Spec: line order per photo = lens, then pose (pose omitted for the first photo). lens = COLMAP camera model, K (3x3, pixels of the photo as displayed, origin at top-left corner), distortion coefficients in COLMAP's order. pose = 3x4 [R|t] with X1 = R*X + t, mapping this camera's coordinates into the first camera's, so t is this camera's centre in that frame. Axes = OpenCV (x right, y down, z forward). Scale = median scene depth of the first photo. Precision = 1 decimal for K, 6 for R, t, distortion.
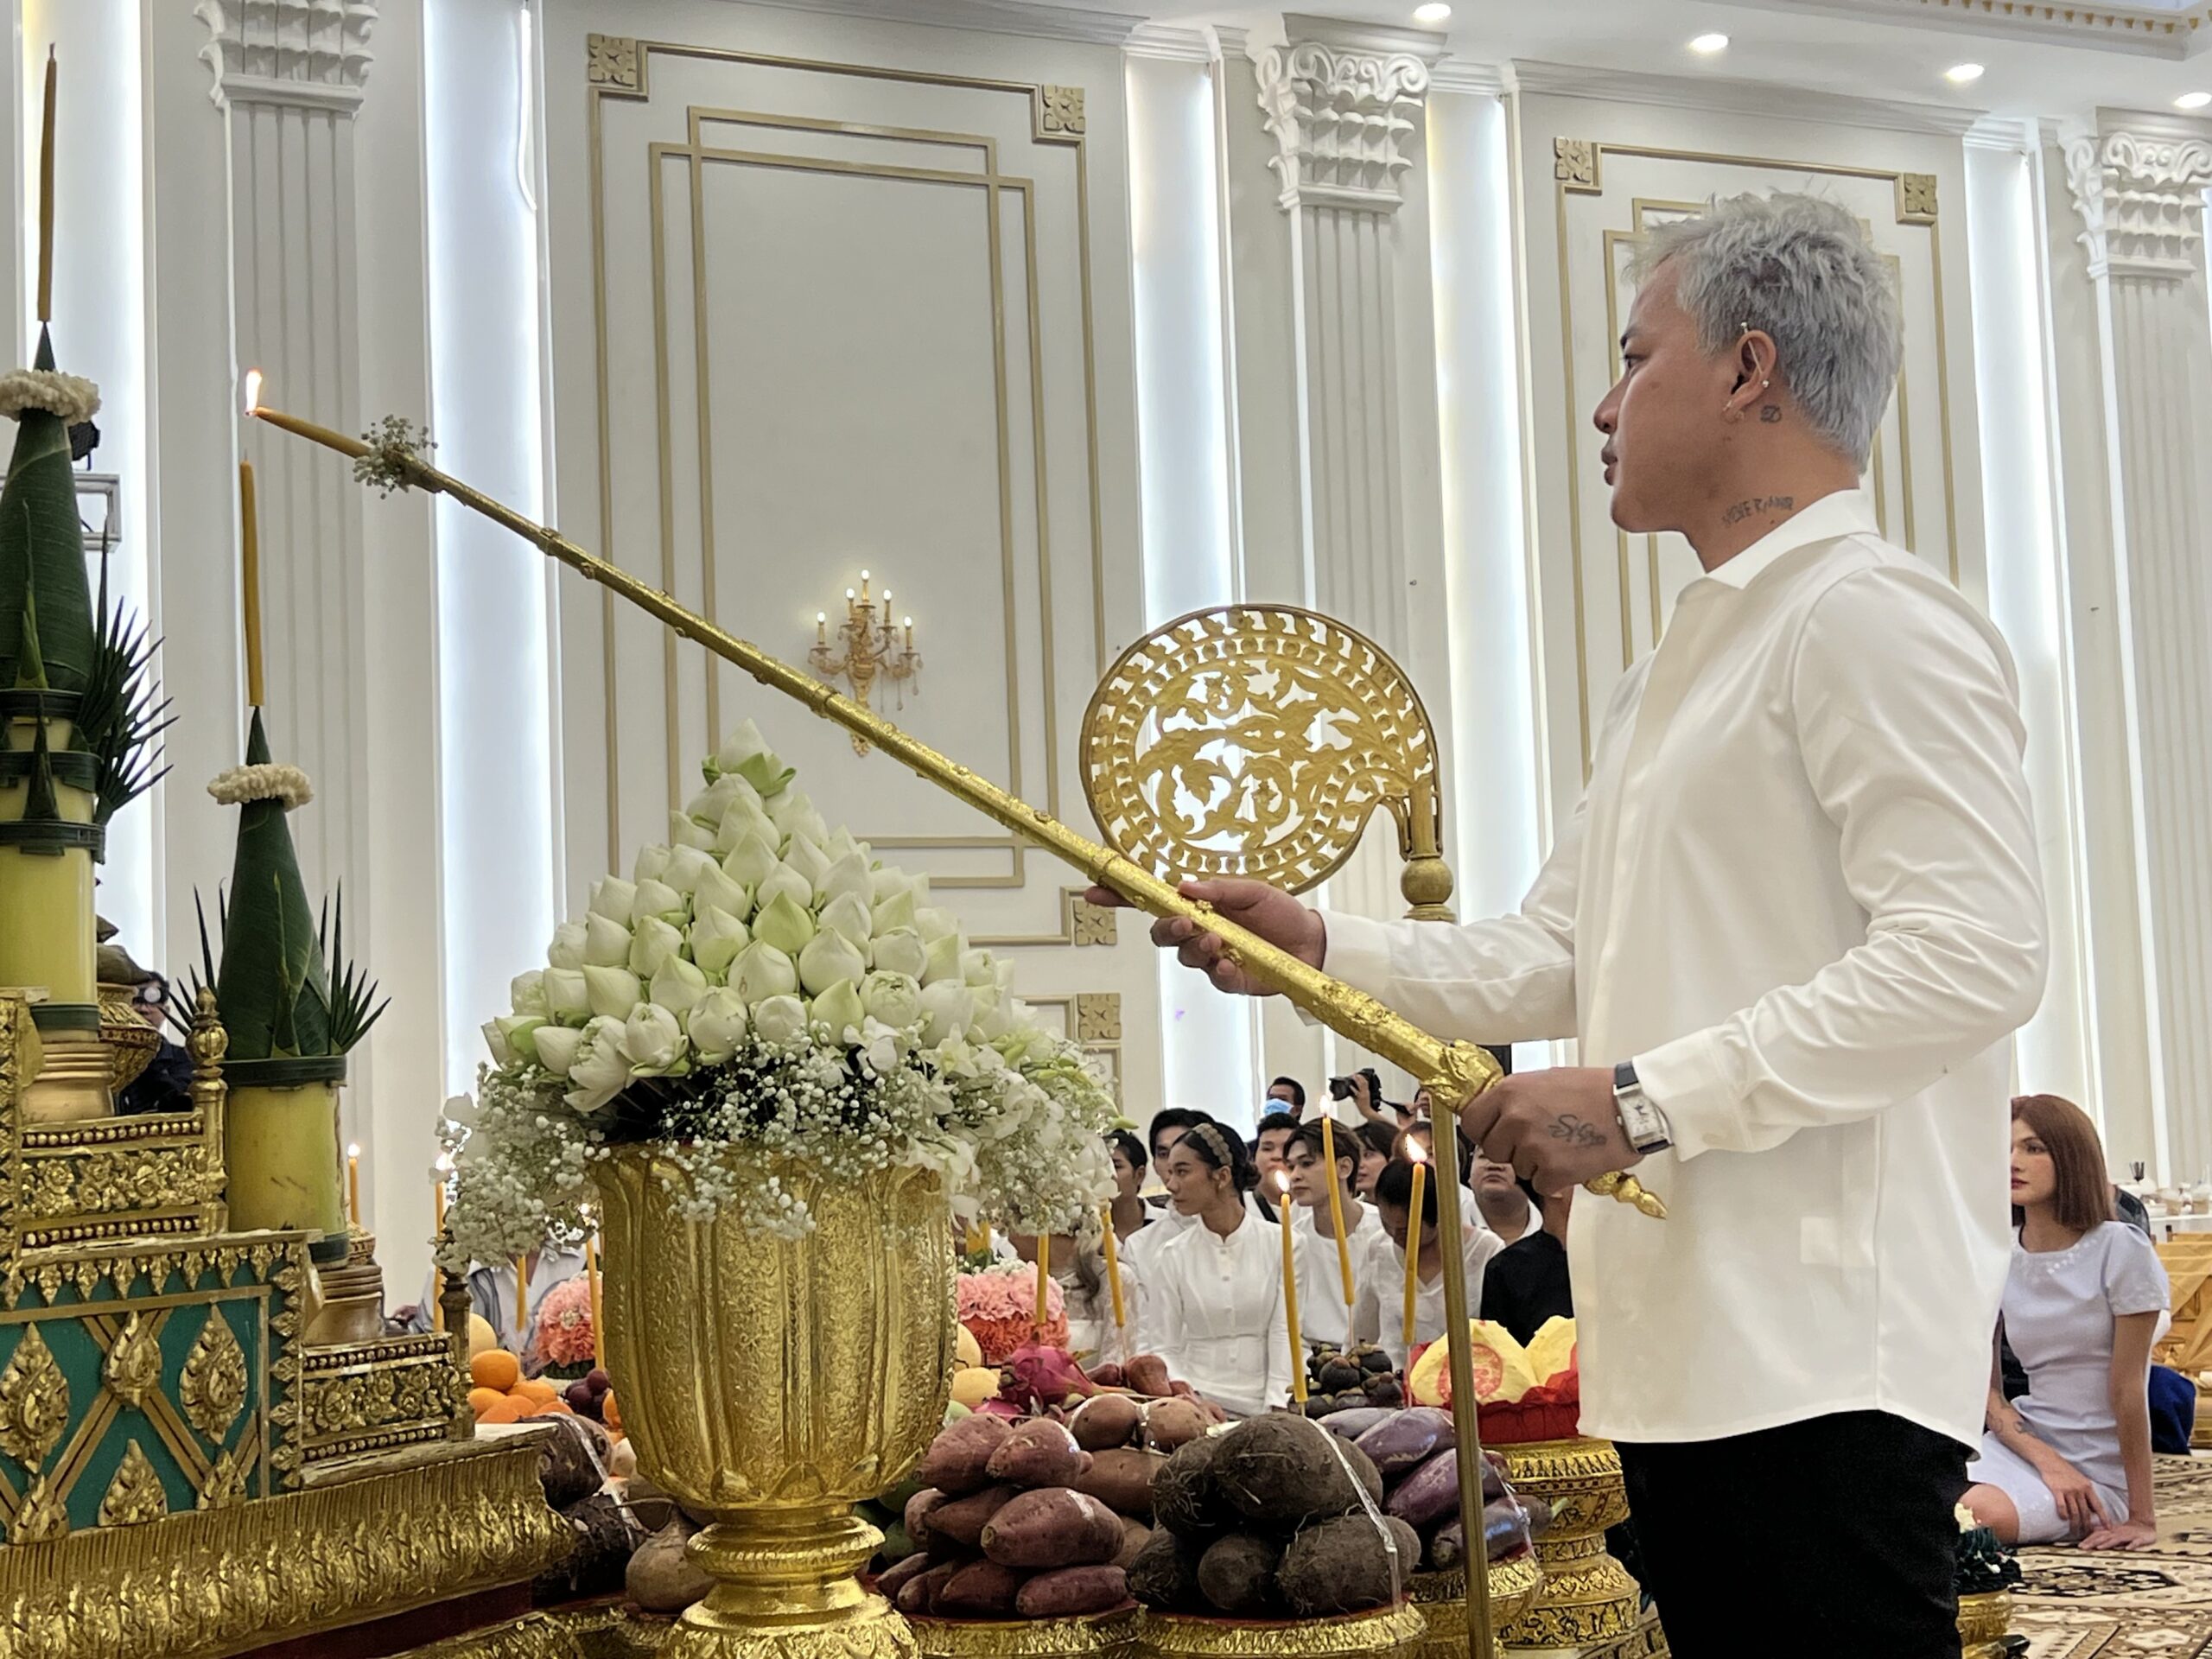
lens RADIAL K [[3189.6, 0, 1091.2], [0, 3189.6, 839.7], [0, 0, 1]] dist [0.105083, 0.000000]
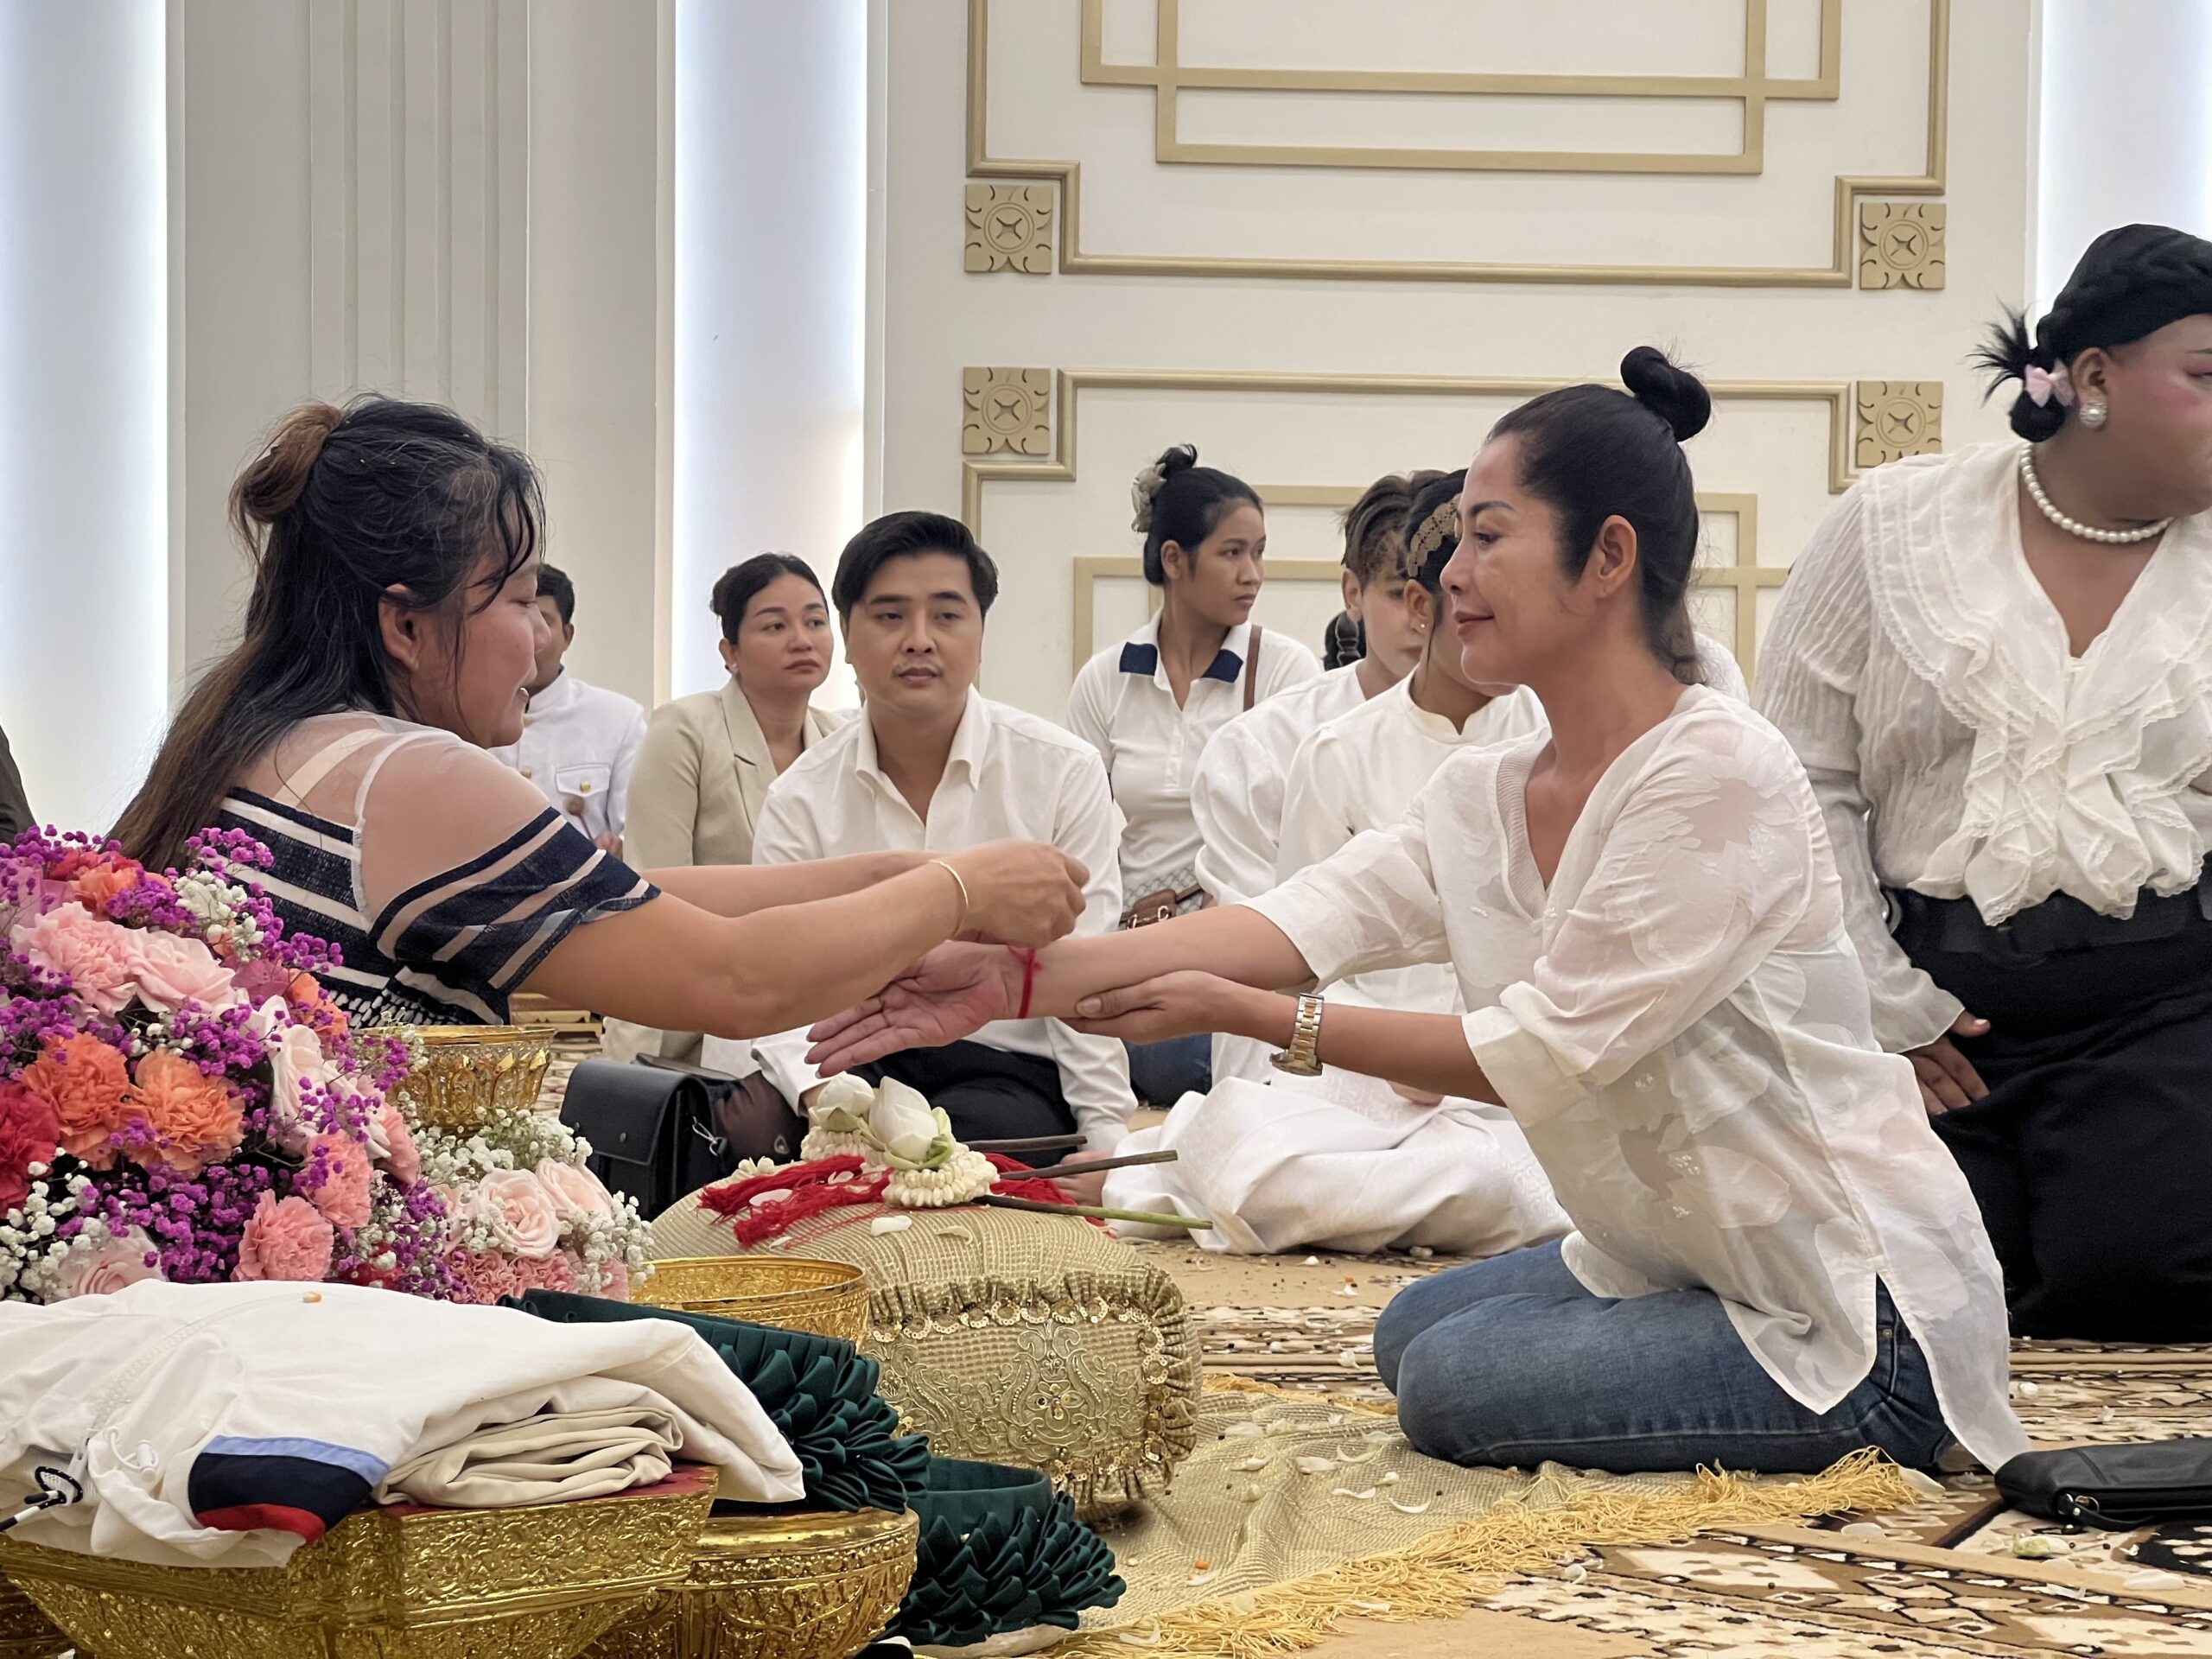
lens RADIAL K [[4971.6, 0, 1120.2], [0, 4971.6, 825.7], [0, 0, 1]] dist [0.190944, 0.000000]
pose [[0.949982, 0.053471, -0.307693, 0.143131], [-0.020983, 0.993936, 0.107943, 0.035715], [0.311599, -0.096088, 0.945343, 0.172787]]
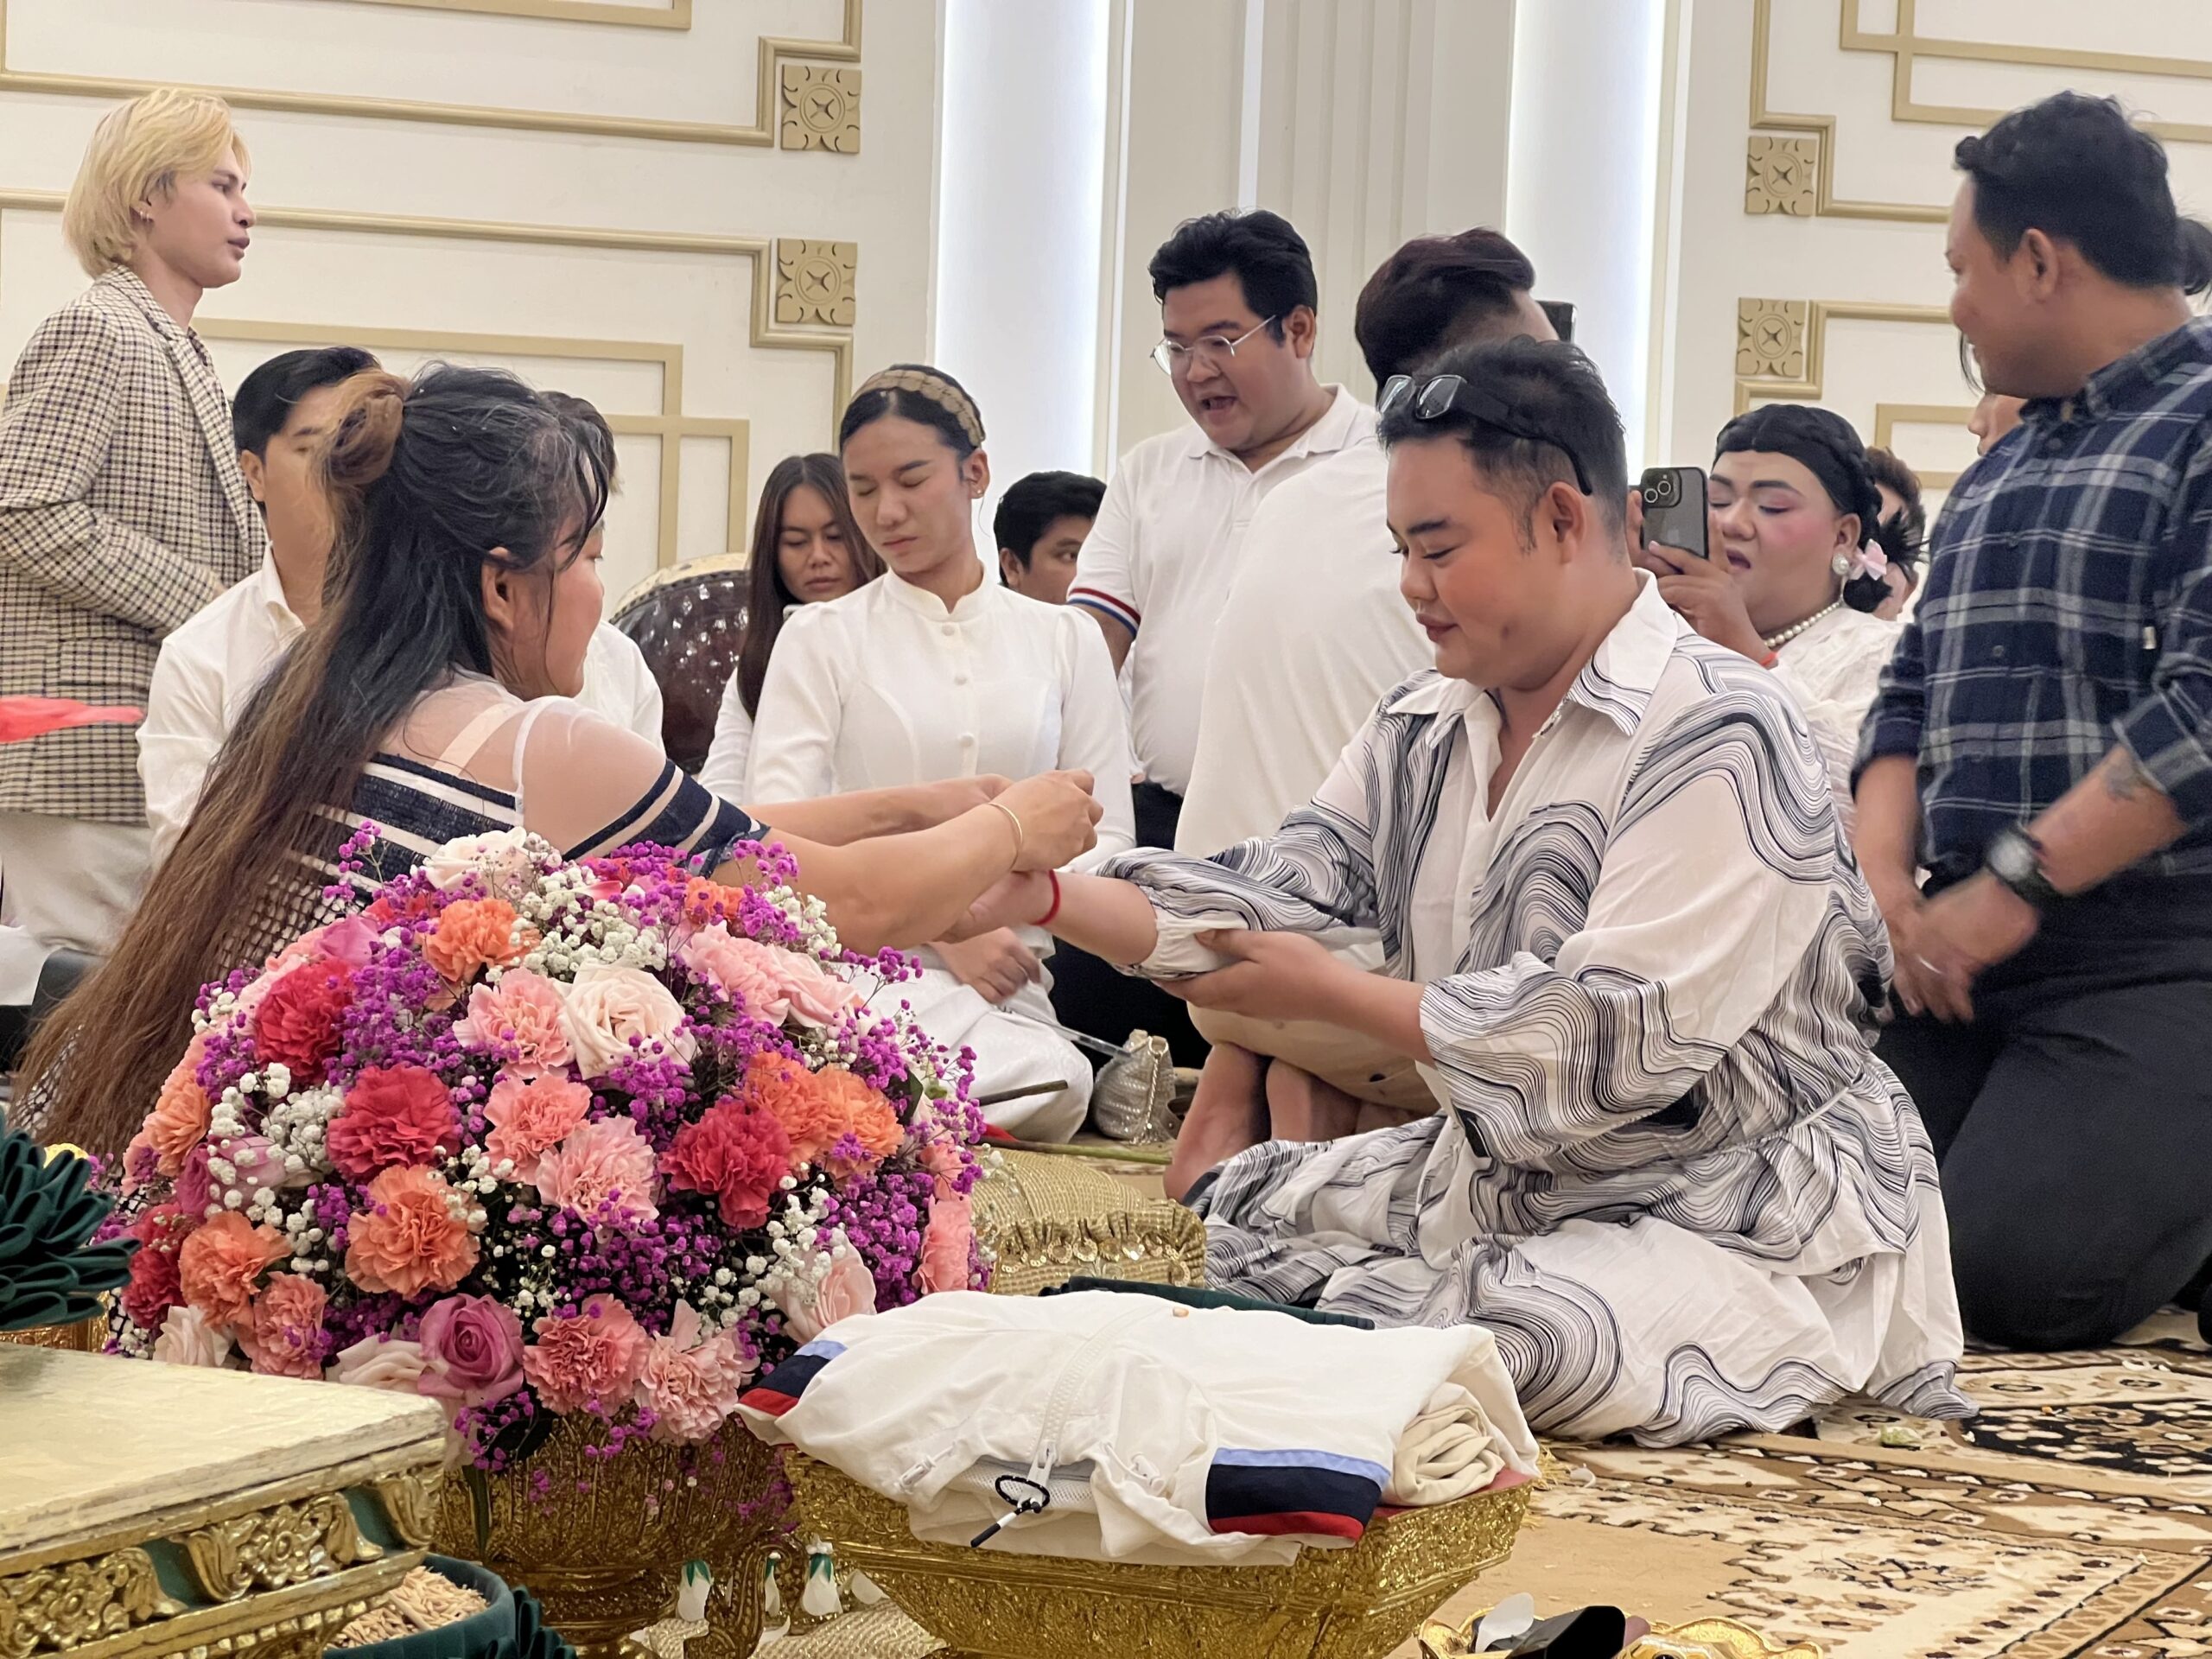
lens RADIAL K [[4971.6, 0, 1123.8], [0, 4971.6, 828.2], [0, 0, 1]] dist [0.190944, 0.000000]
pose [[0.997304, 0.073273, -0.004077, 0.067552], [-0.072039, 0.988083, 0.136026, 0.028420], [0.013996, -0.135365, 0.990697, 0.144827]]
